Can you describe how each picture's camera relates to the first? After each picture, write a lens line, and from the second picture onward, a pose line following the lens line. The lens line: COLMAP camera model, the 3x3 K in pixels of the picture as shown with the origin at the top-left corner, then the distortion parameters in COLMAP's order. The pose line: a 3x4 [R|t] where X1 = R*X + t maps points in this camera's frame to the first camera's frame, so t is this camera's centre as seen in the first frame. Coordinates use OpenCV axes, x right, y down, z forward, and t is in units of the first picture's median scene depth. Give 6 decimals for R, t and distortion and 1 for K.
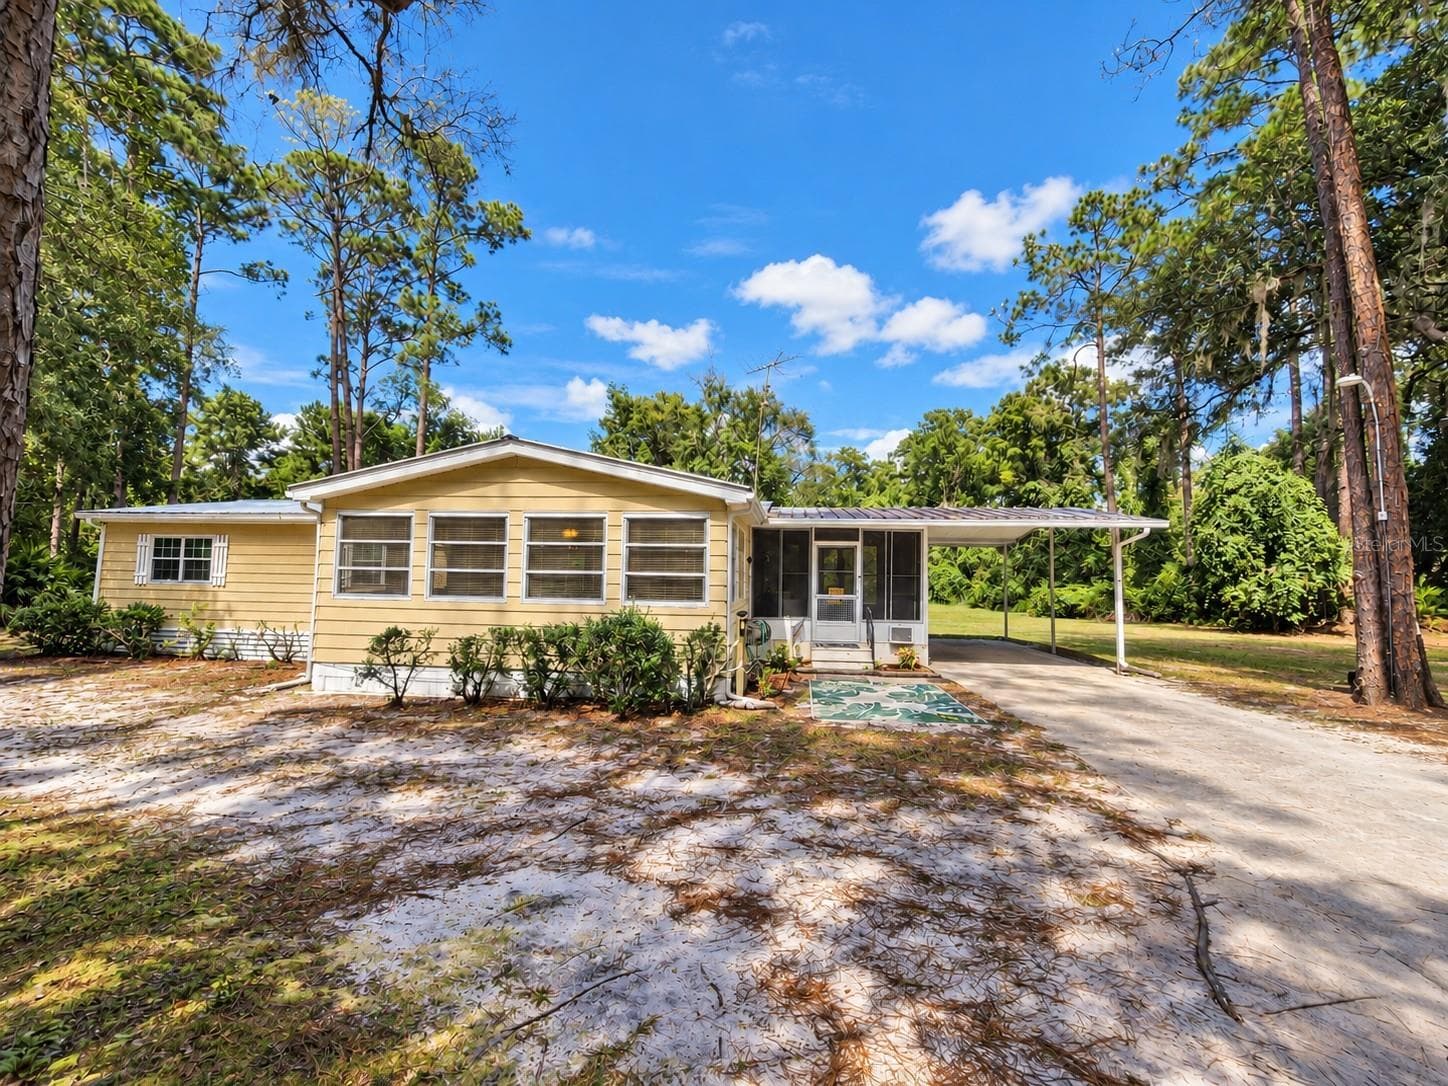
lens RADIAL K [[584.0, 0, 729.5], [0, 584.0, 539.1], [0, 0, 1]] dist [0.001713, -0.000238]
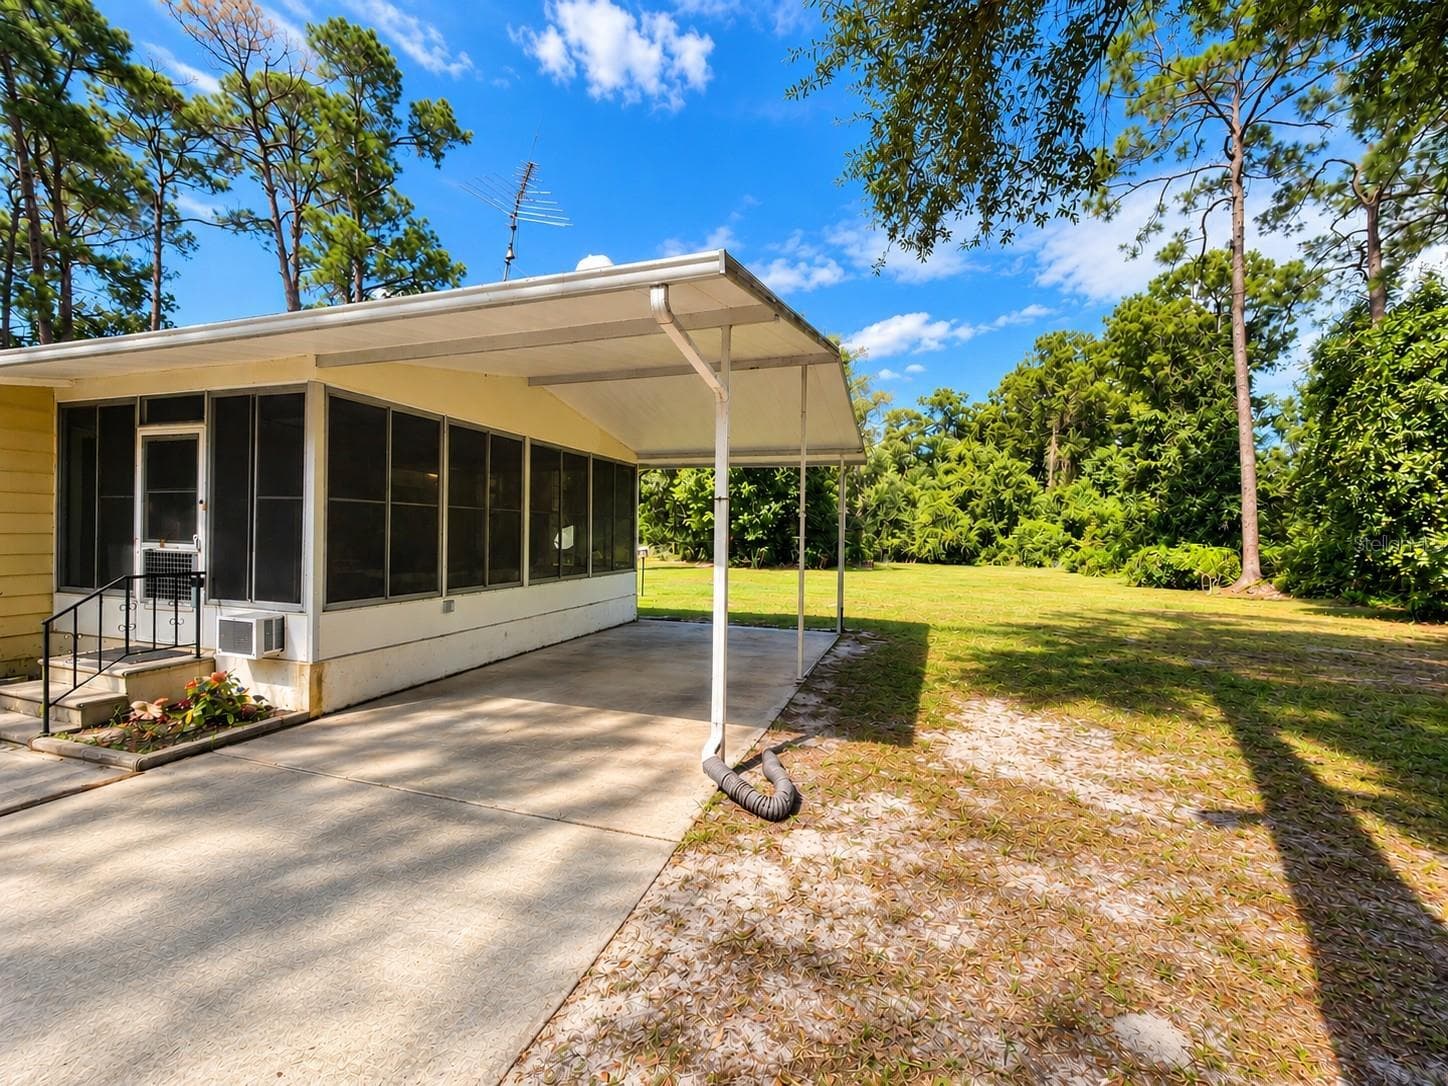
lens RADIAL K [[584.0, 0, 729.5], [0, 584.0, 539.1], [0, 0, 1]] dist [0.001713, -0.000238]
pose [[0.978486, 0.000237, -0.206311, 0.328154], [0.013516, 0.997777, 0.065252, 0.031940], [0.205868, -0.066636, 0.976308, 0.301253]]
